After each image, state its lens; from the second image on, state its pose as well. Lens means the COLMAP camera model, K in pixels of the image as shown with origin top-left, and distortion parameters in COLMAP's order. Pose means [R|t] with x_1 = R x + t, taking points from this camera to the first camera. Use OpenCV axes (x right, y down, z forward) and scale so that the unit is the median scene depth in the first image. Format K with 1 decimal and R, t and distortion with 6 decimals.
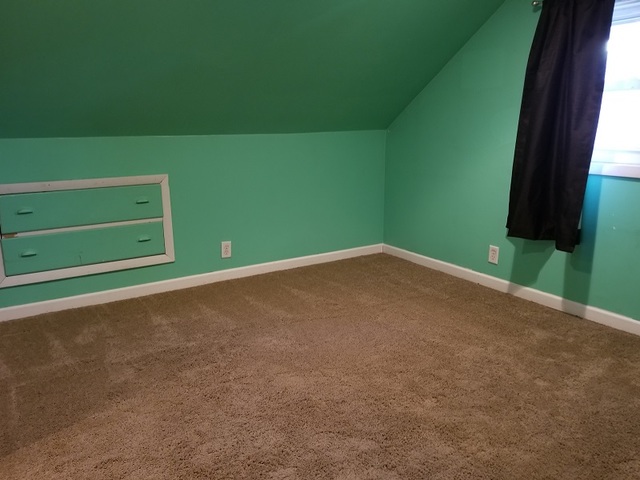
lens RADIAL K [[500.8, 0, 319.4], [0, 500.8, 239.5], [0, 0, 1]] dist [0.064189, -0.096719]
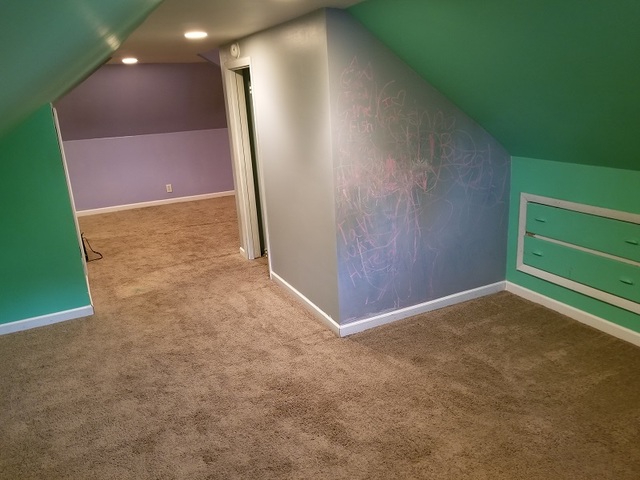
lens RADIAL K [[500.8, 0, 320.1], [0, 500.8, 240.0], [0, 0, 1]] dist [0.064189, -0.096719]
pose [[-0.119289, 0.291041, -0.949245, 0.605348], [-0.181603, 0.933546, 0.309049, -0.270196], [0.976110, 0.209252, -0.058508, 0.530912]]
